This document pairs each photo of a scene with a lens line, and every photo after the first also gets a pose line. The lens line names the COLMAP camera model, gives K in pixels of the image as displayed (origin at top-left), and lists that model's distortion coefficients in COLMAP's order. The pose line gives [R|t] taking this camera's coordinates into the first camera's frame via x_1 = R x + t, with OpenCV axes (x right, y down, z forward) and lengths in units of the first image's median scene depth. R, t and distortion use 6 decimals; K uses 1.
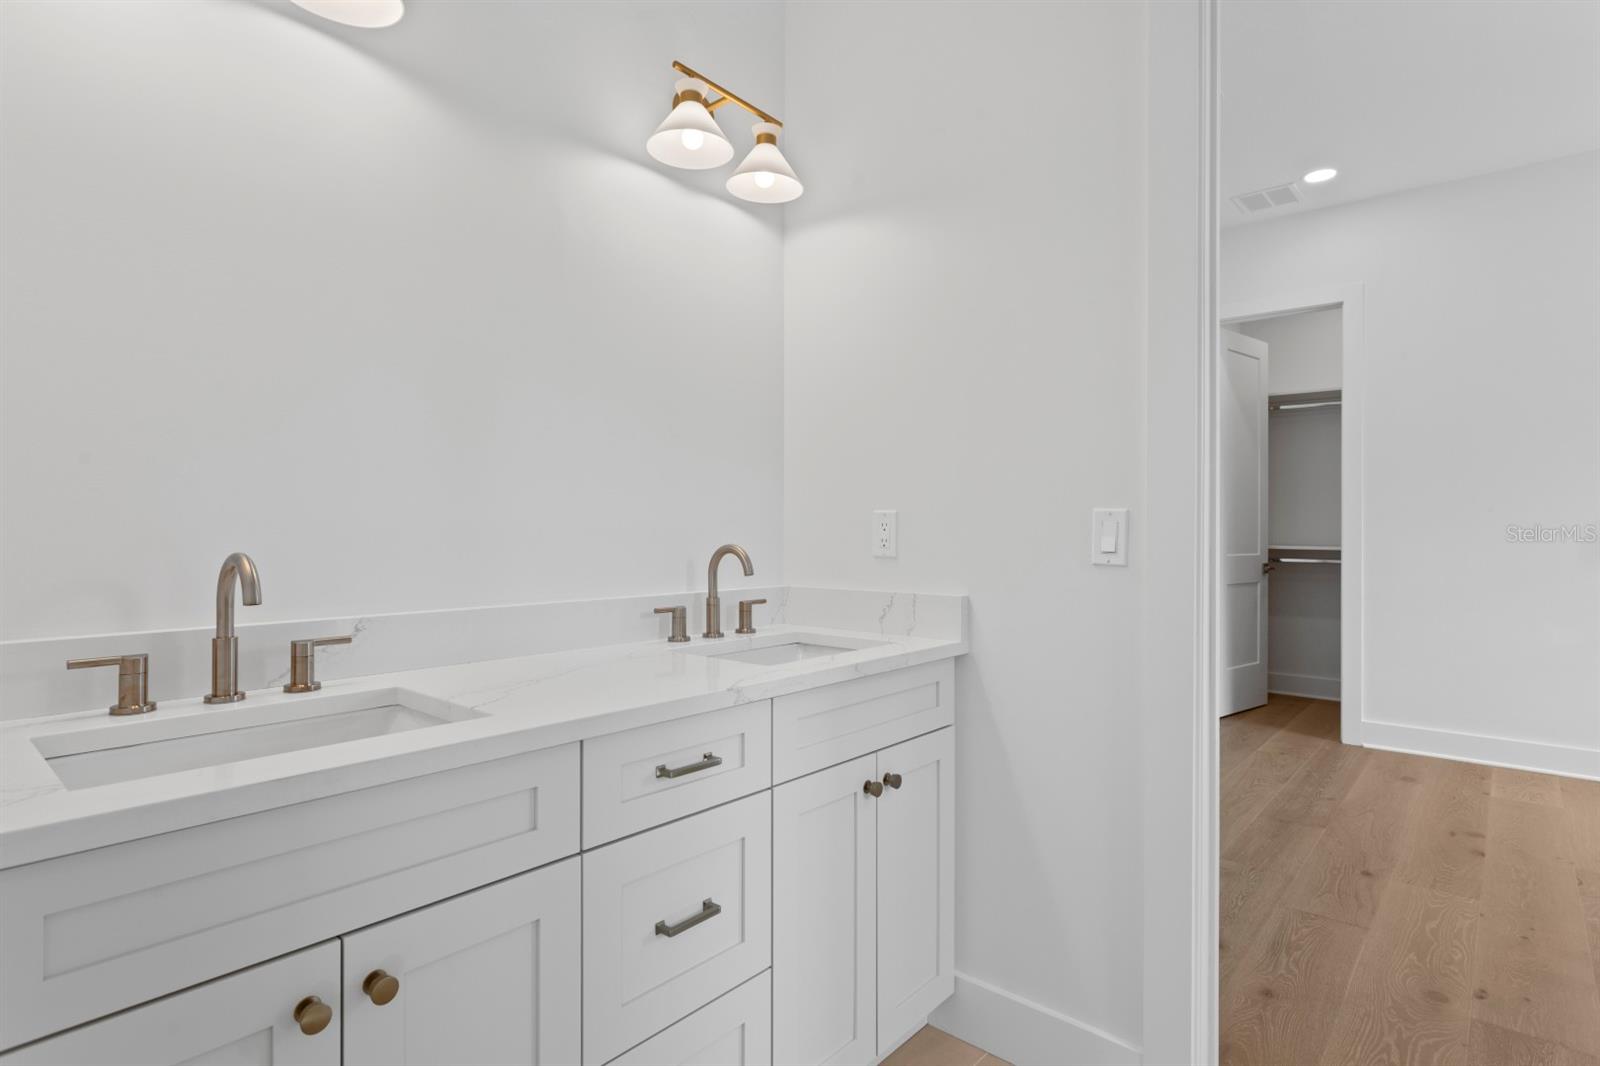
lens RADIAL K [[793.2, 0, 803.7], [0, 793.2, 525.0], [0, 0, 1]] dist [-0.006456, 0.000083]
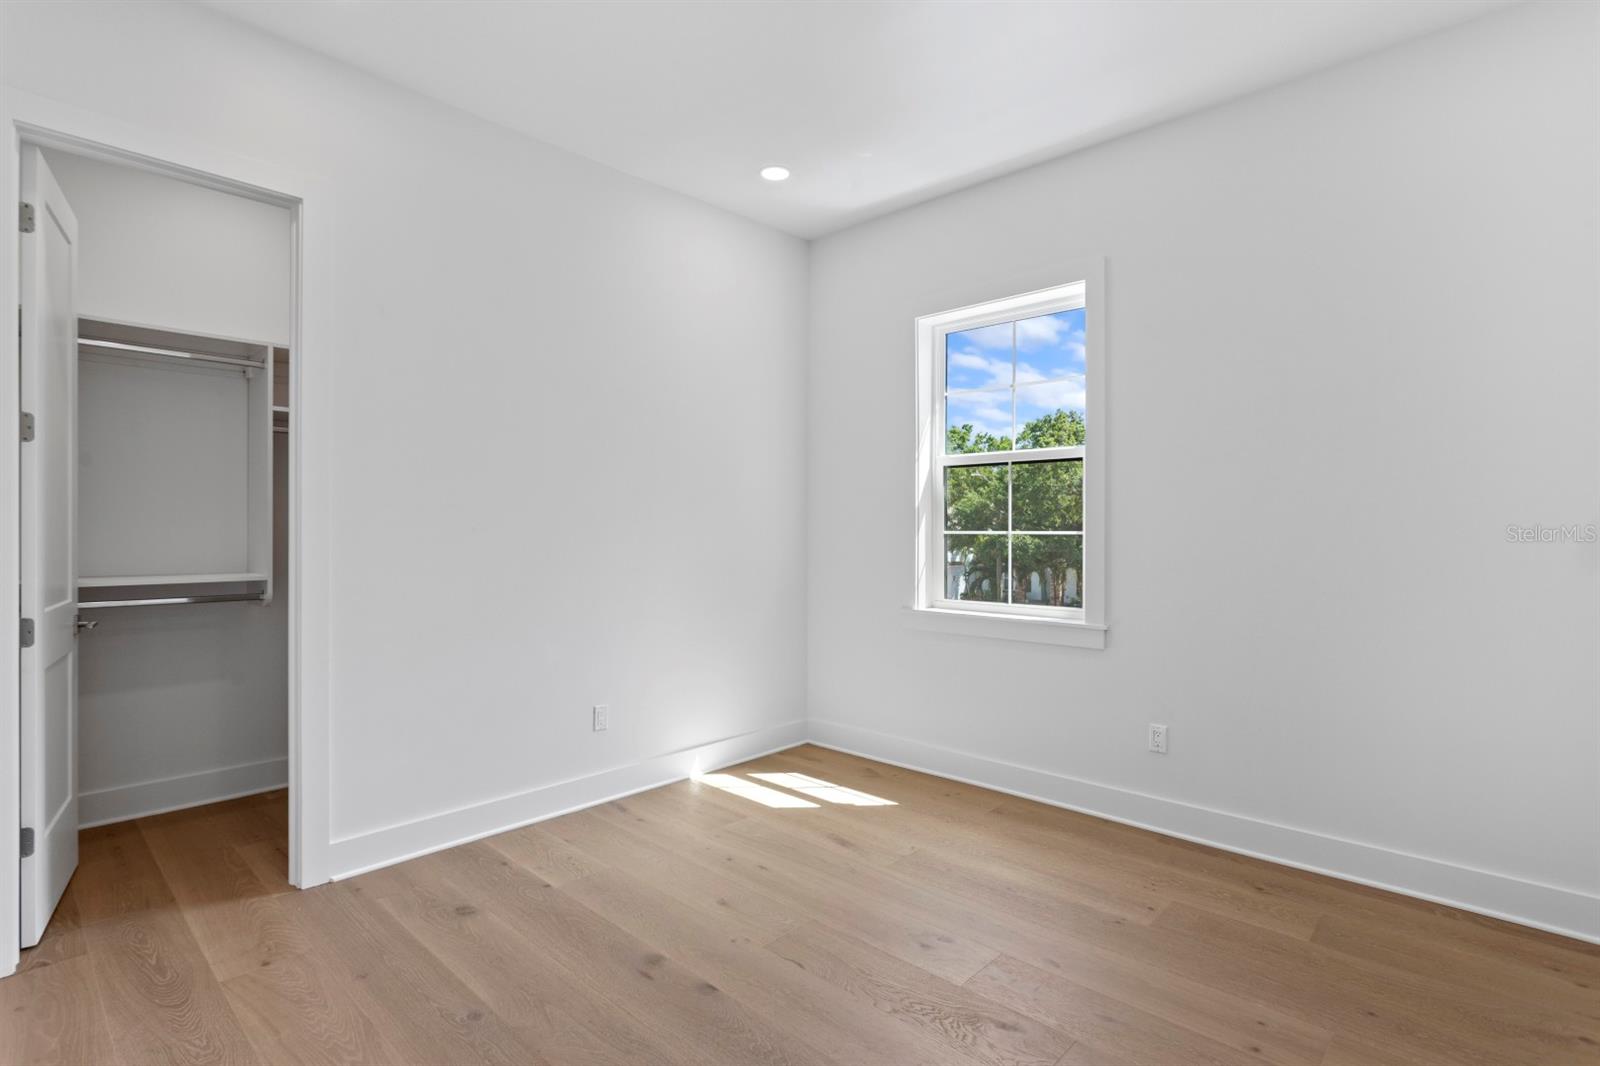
lens RADIAL K [[793.2, 0, 803.7], [0, 793.2, 525.0], [0, 0, 1]] dist [-0.006456, 0.000083]
pose [[0.047829, -0.007620, 0.998826, 0.061205], [-0.004210, 0.999960, 0.007830, -0.026417], [-0.998847, -0.004580, 0.047795, 0.560325]]
